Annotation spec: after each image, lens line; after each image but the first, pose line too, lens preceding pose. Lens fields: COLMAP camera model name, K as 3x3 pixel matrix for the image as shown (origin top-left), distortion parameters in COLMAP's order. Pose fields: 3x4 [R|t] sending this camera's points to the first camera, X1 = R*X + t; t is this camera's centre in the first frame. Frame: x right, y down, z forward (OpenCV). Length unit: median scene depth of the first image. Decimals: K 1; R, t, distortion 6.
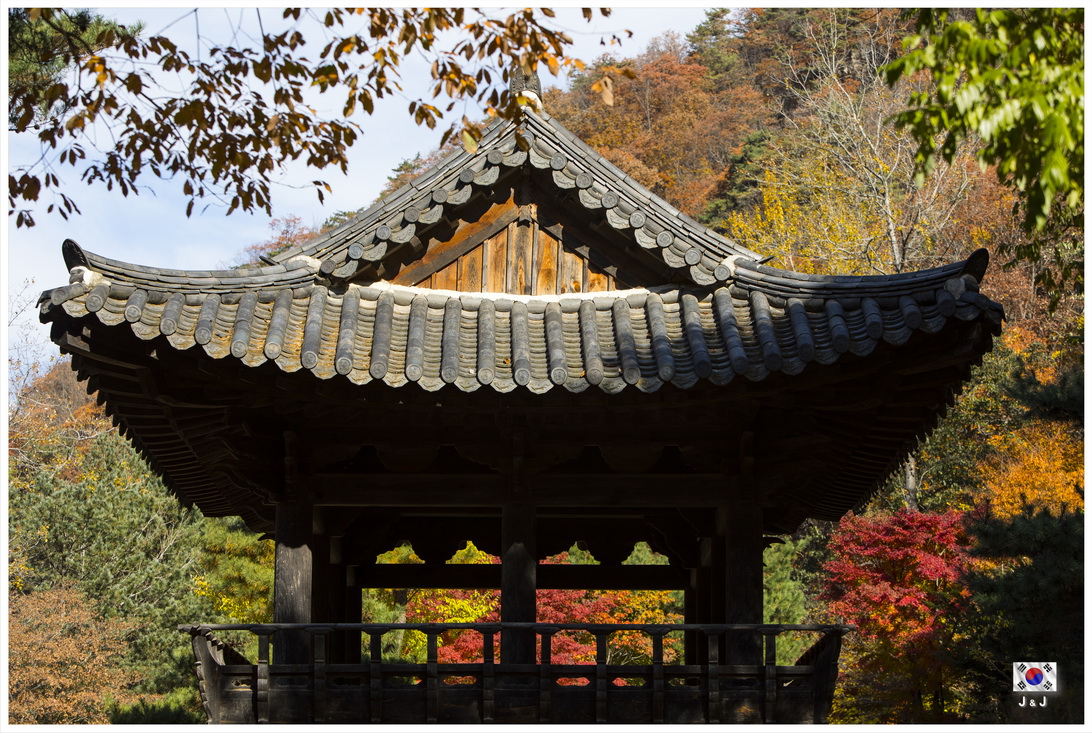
lens RADIAL K [[2883.6, 0, 546.0], [0, 2883.6, 366.5], [0, 0, 1]] dist [-0.230542, 1.374737]
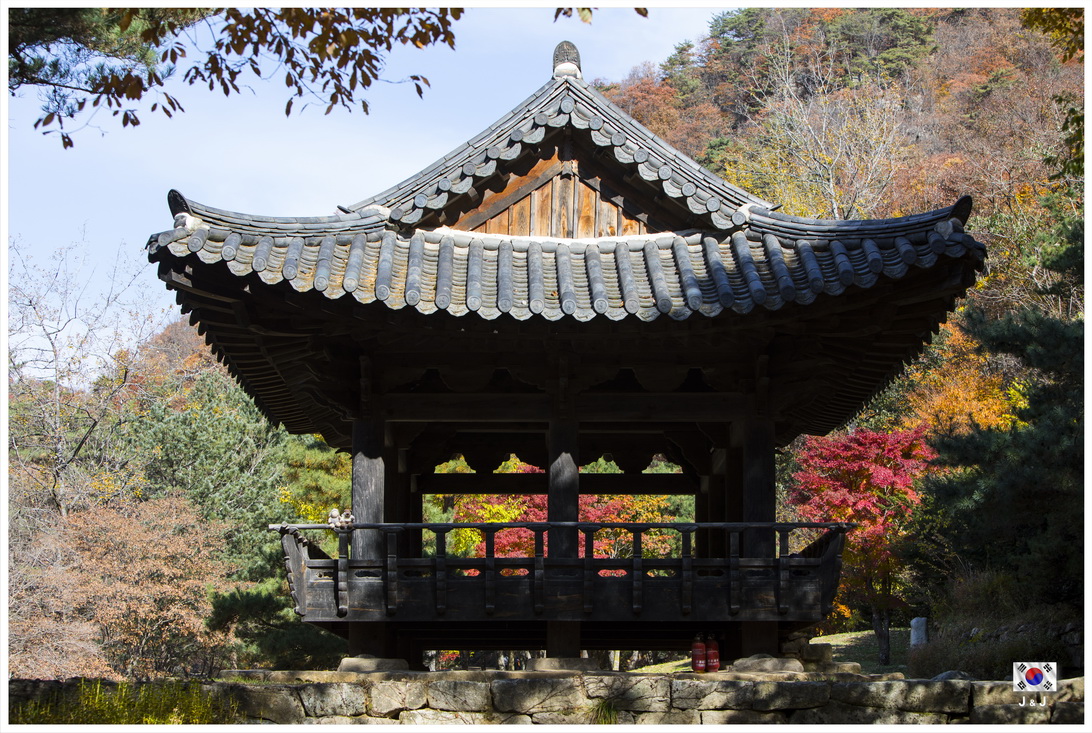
lens RADIAL K [[2230.5, 0, 546.7], [0, 2230.5, 389.7], [0, 0, 1]] dist [-0.363078, -0.321371]
pose [[0.999995, -0.003103, -0.000136, -0.015833], [0.003105, 0.999592, 0.028408, 0.010502], [0.000048, -0.028409, 0.999596, 0.108580]]
